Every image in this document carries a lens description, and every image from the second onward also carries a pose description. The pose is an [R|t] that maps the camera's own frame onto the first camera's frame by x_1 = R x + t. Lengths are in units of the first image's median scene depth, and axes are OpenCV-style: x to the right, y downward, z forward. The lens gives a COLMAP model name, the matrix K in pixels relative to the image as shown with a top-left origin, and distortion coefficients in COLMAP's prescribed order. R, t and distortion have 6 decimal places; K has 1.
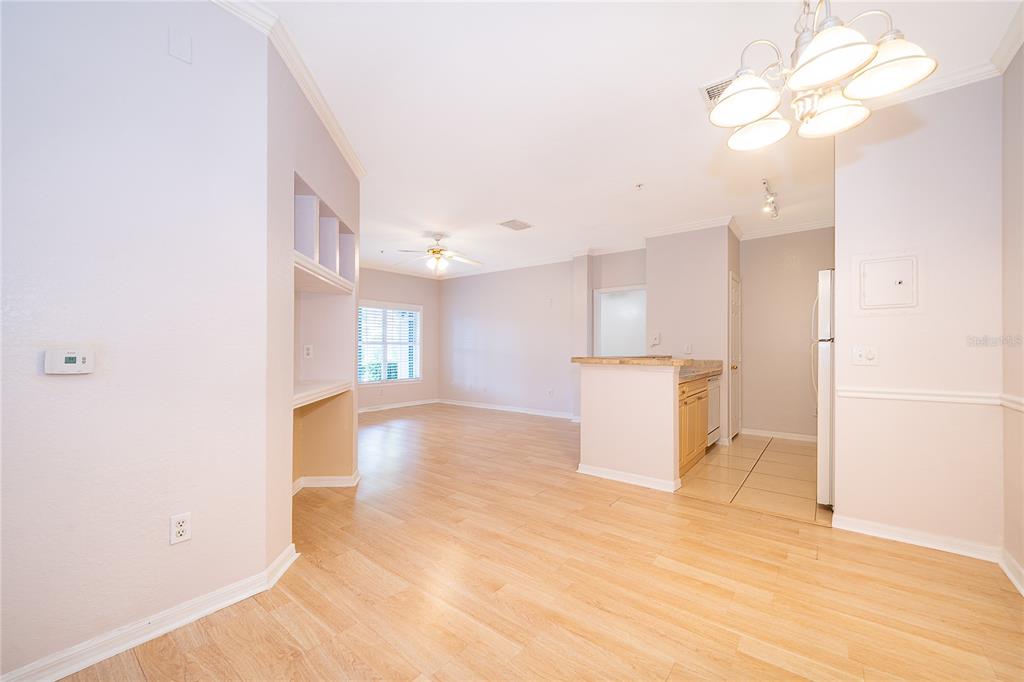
lens RADIAL K [[403.4, 0, 515.0], [0, 403.4, 349.0], [0, 0, 1]] dist [-0.001766, -0.000525]
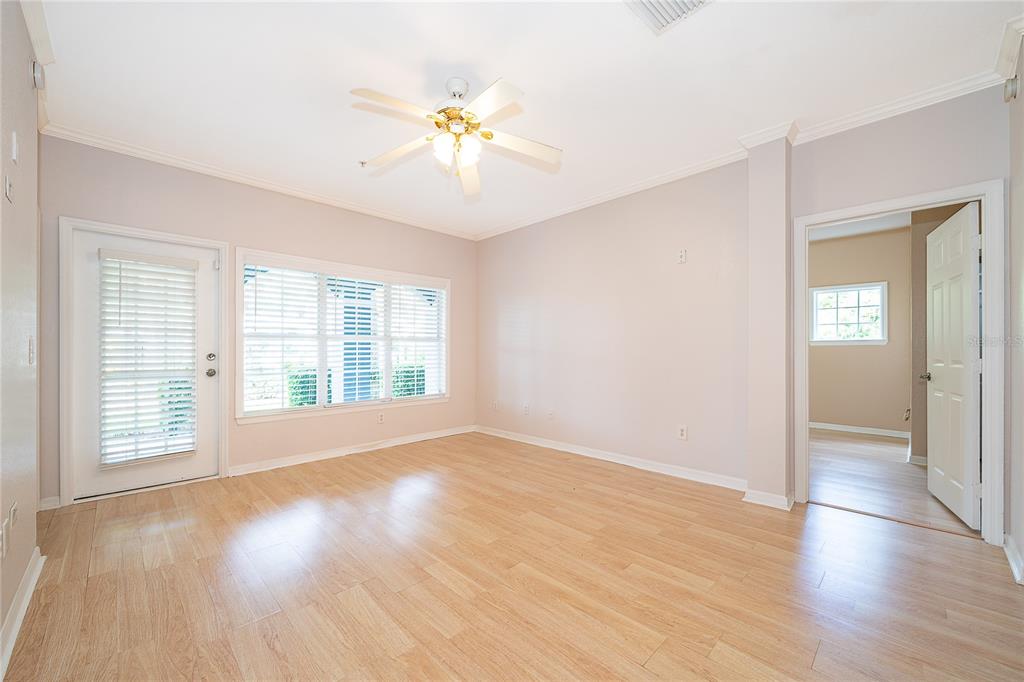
lens RADIAL K [[403.4, 0, 511.1], [0, 403.4, 345.1], [0, 0, 1]] dist [-0.001766, -0.000525]
pose [[0.991252, -0.003668, -0.131935, -0.119514], [0.002133, 0.999928, -0.011770, 0.006977], [0.131969, 0.011385, 0.991188, 0.895890]]
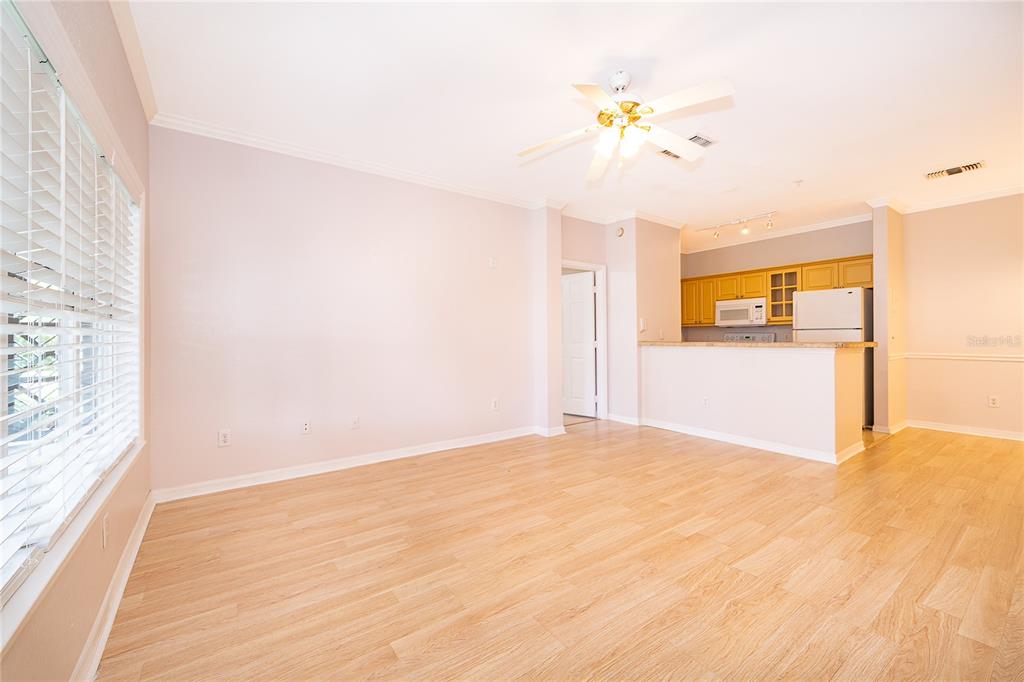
lens RADIAL K [[403.4, 0, 509.8], [0, 403.4, 340.0], [0, 0, 1]] dist [-0.001766, -0.000525]
pose [[0.296705, -0.010098, 0.954916, -1.019580], [0.008196, 0.999934, 0.008027, 0.001453], [-0.954934, 0.005445, 0.296768, 1.538006]]
